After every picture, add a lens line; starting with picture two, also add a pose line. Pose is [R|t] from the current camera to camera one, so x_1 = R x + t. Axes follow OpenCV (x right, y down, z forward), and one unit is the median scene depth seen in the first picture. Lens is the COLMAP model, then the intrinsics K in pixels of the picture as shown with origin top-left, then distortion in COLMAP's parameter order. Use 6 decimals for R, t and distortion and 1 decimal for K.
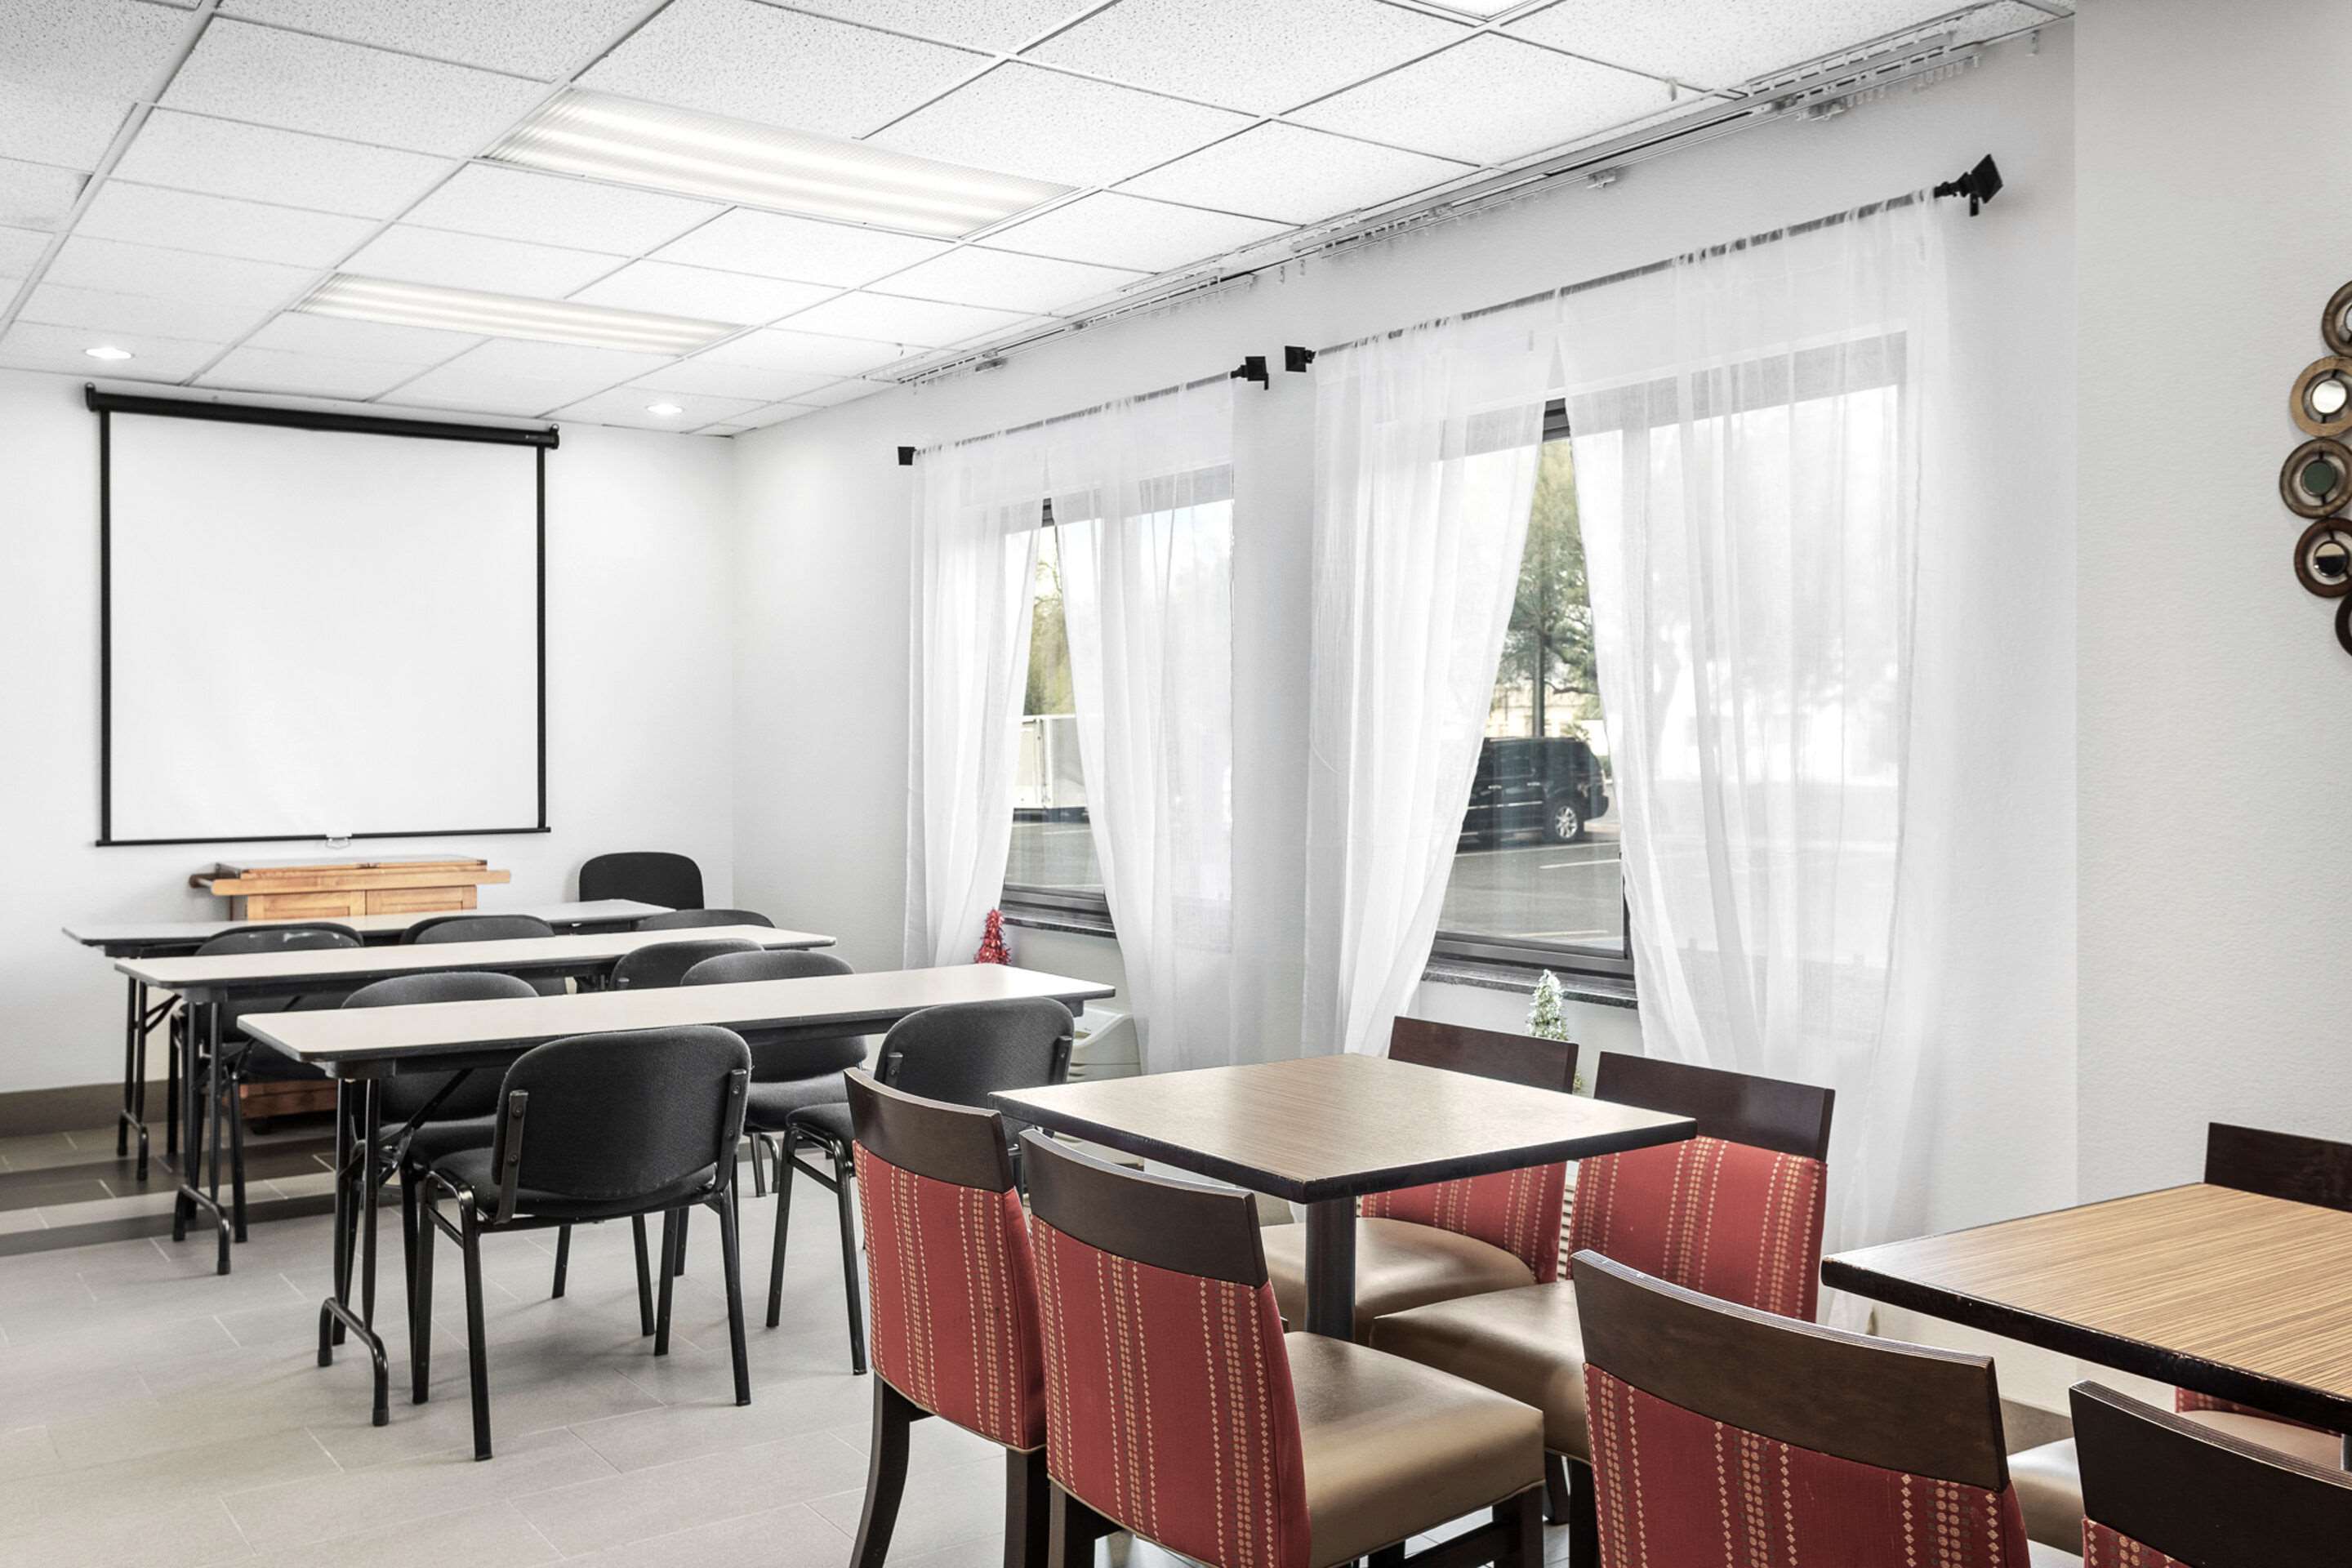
lens RADIAL K [[2040.0, 0, 1179.6], [0, 2040.0, 779.9], [0, 0, 1]] dist [-0.001683, 0.011267]
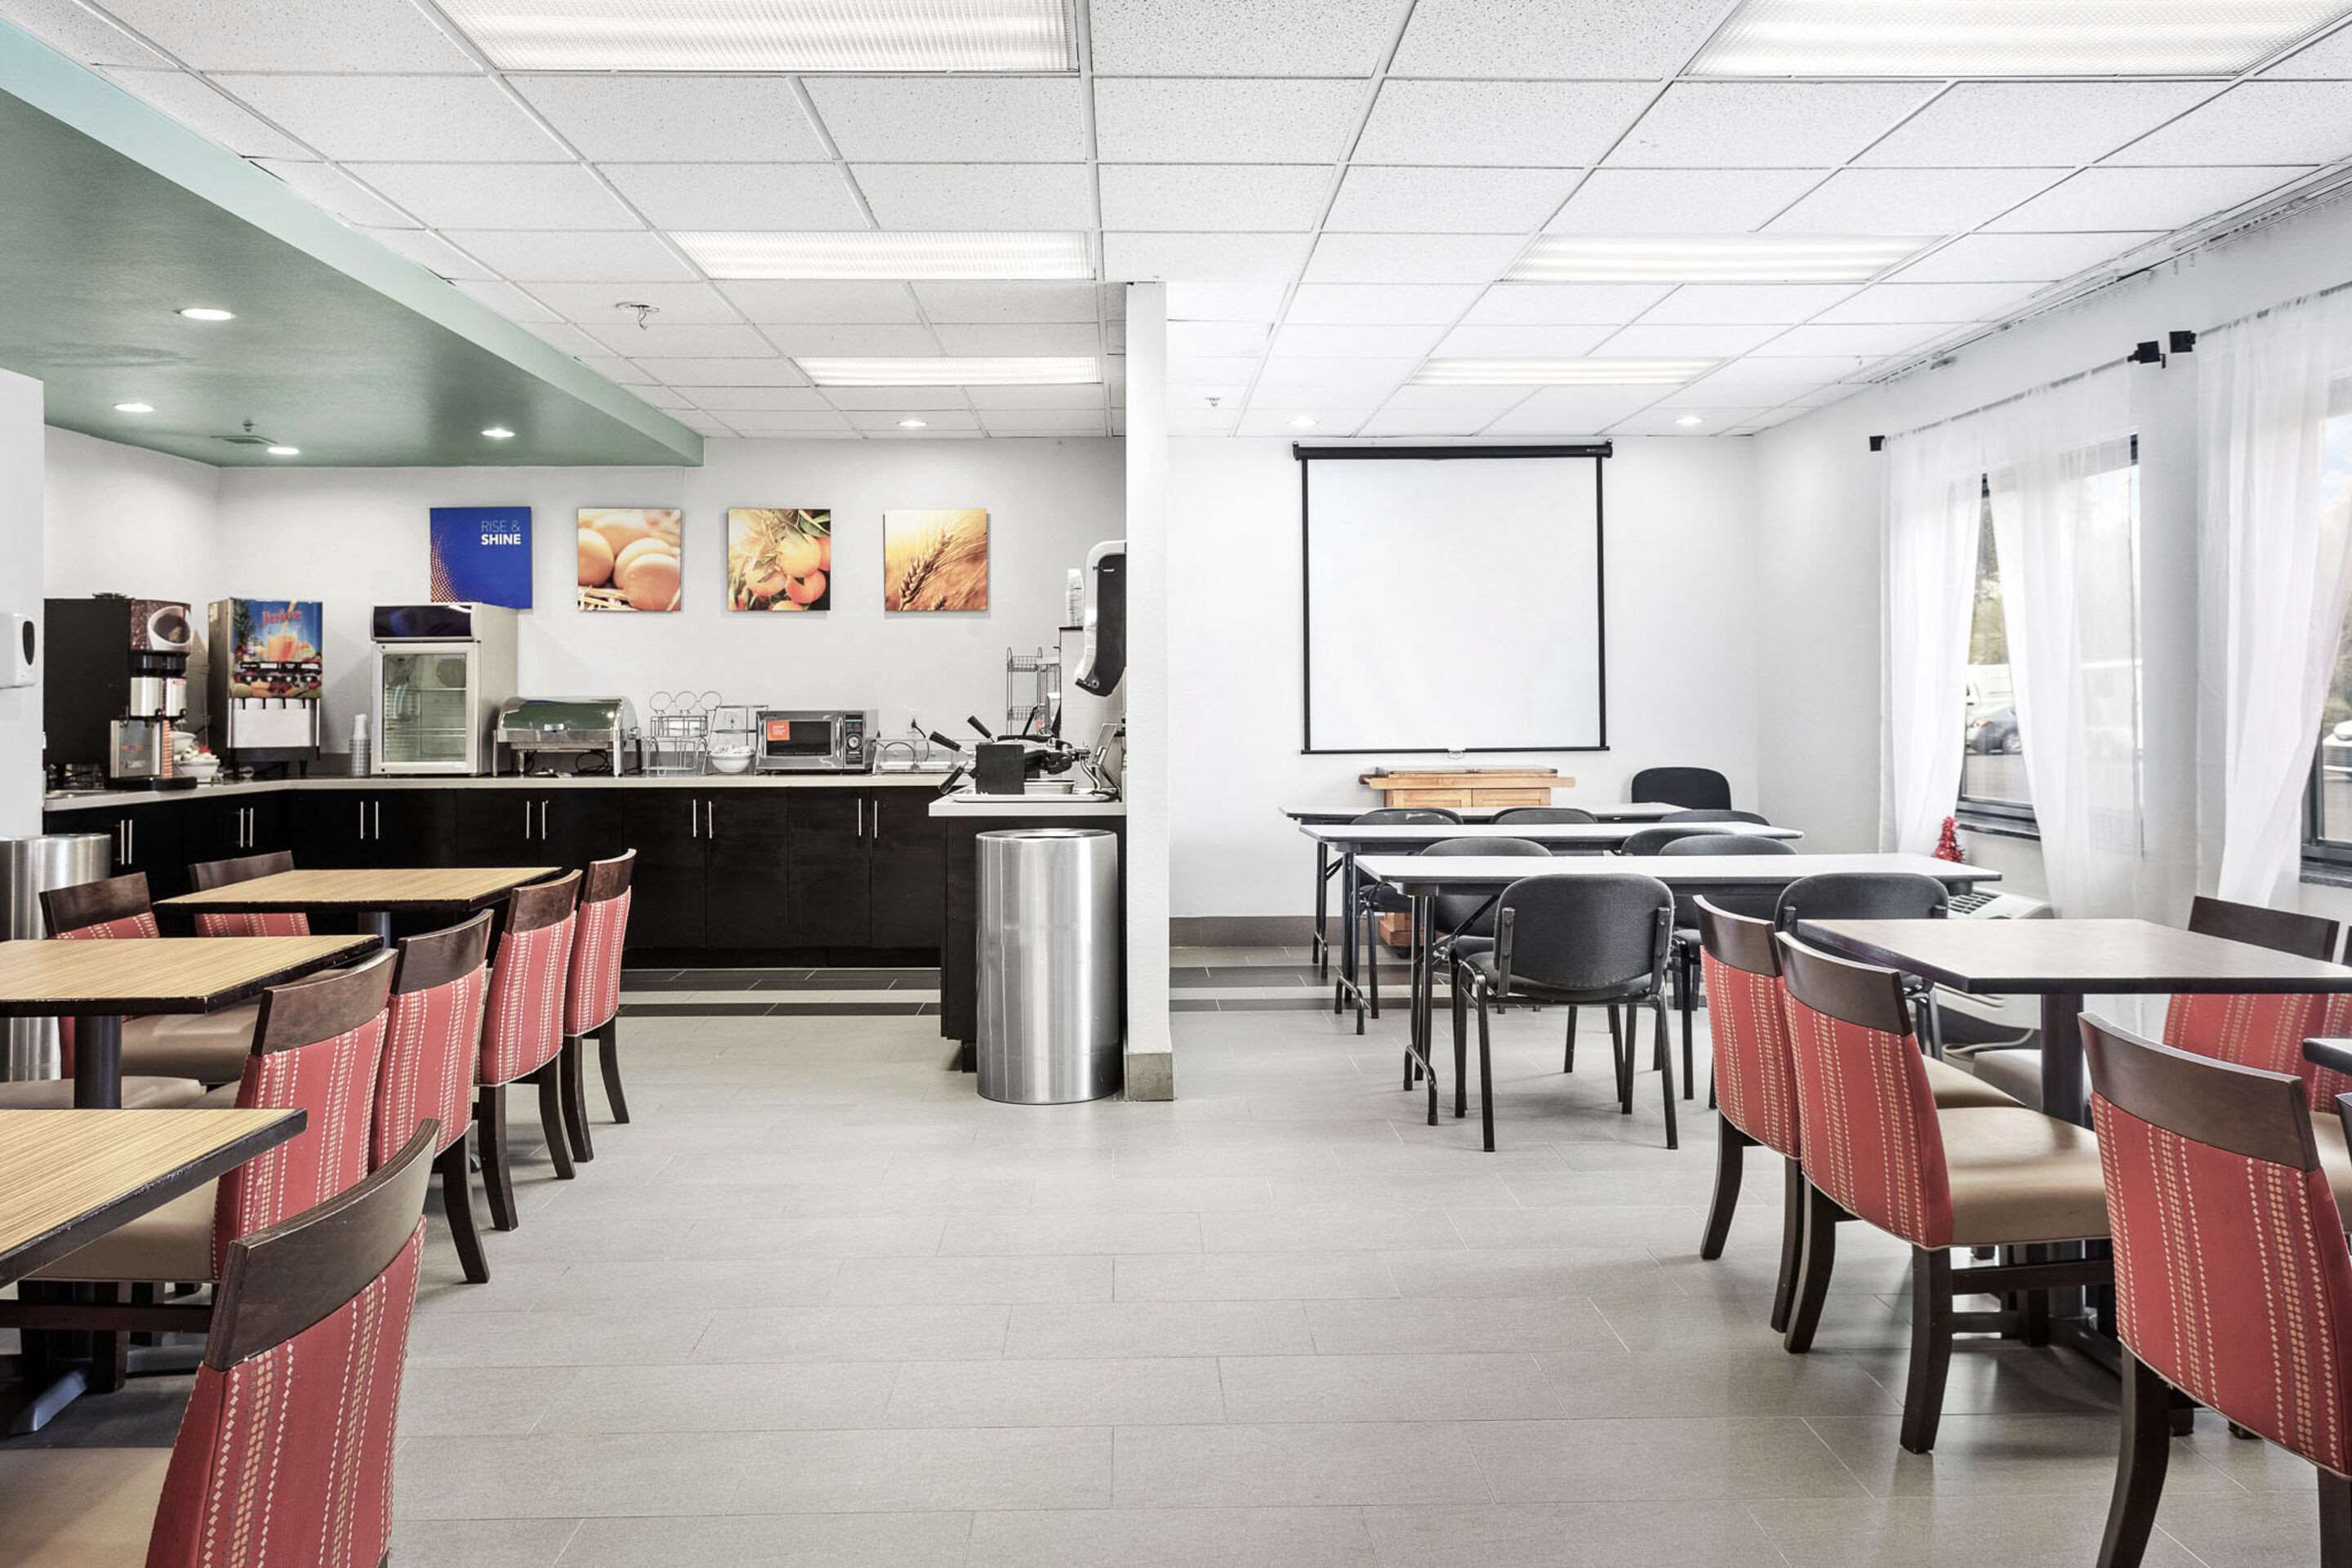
lens RADIAL K [[1877.4, 0, 1173.3], [0, 1877.4, 789.1], [0, 0, 1]] dist [0.015353, 0.012643]
pose [[0.828505, 0.023560, -0.559486, 0.176902], [-0.004598, 0.999367, 0.035275, 0.012295], [0.559963, -0.026654, 0.828089, -0.205603]]
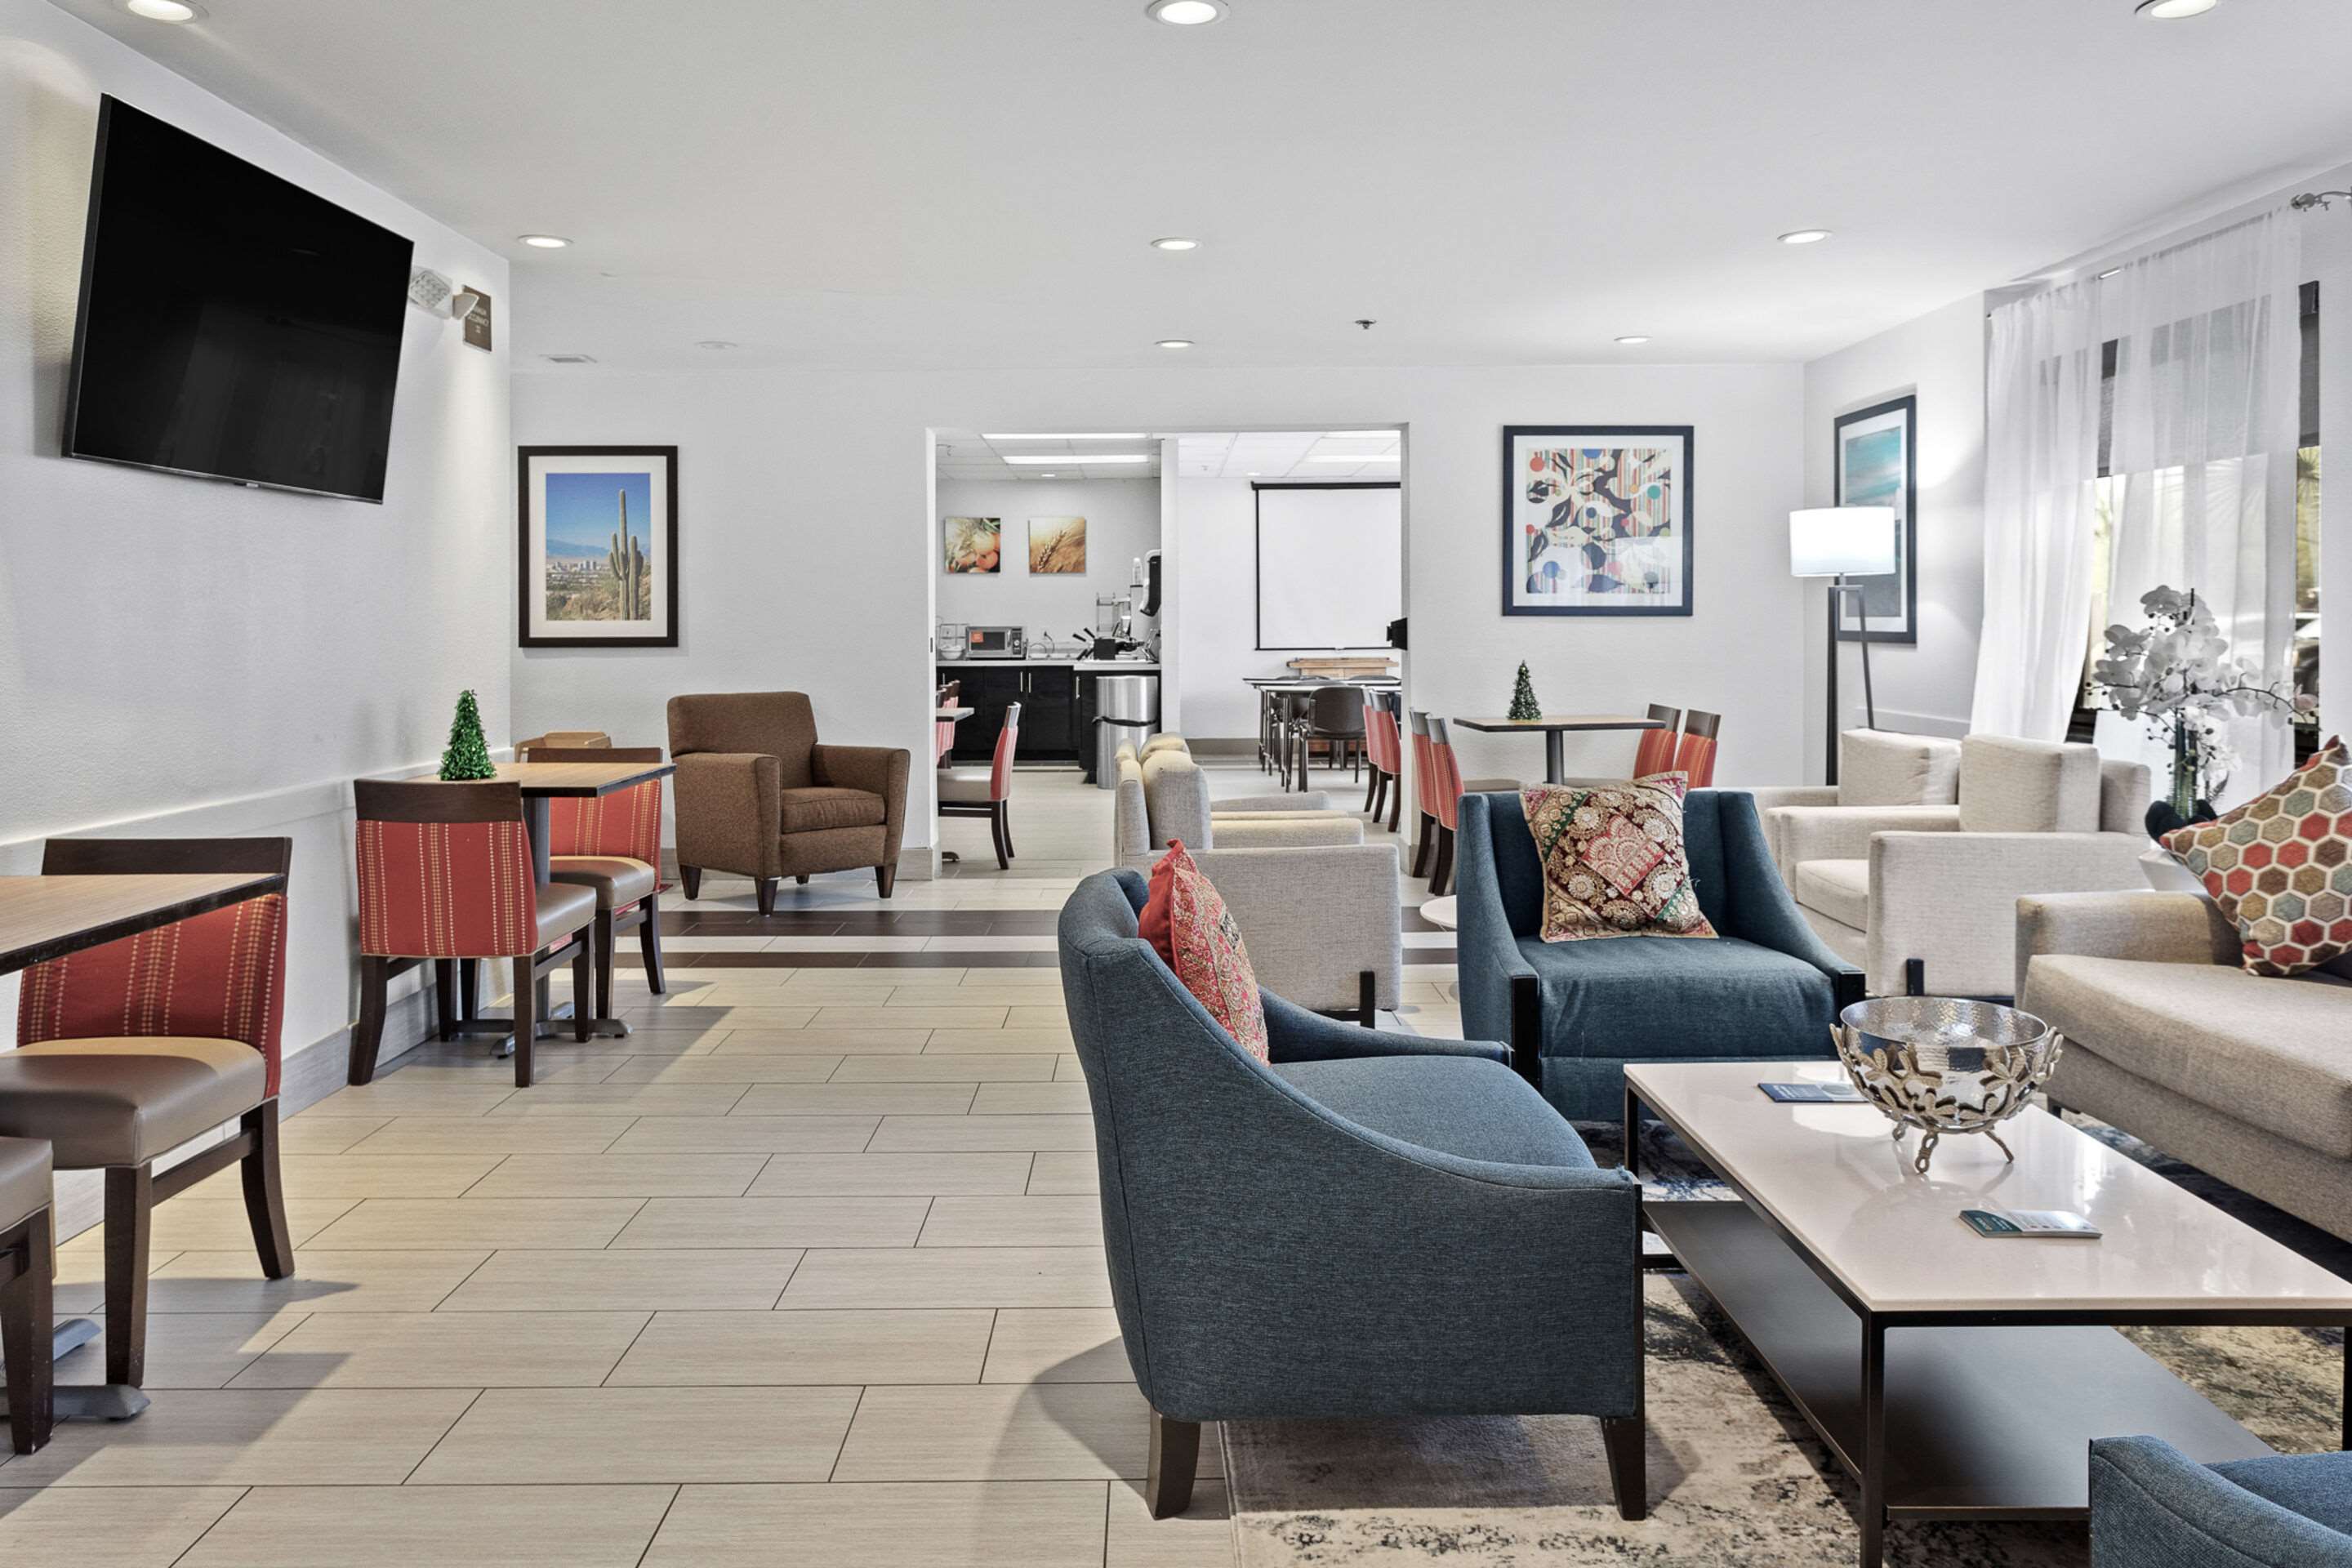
lens RADIAL K [[1787.5, 0, 1176.7], [0, 1787.5, 771.7], [0, 0, 1]] dist [-0.003824, -0.001279]
pose [[0.820279, 0.040434, -0.570533, 0.826939], [-0.003325, 0.997818, 0.065936, 0.041916], [0.571954, -0.052189, 0.818623, -1.124030]]
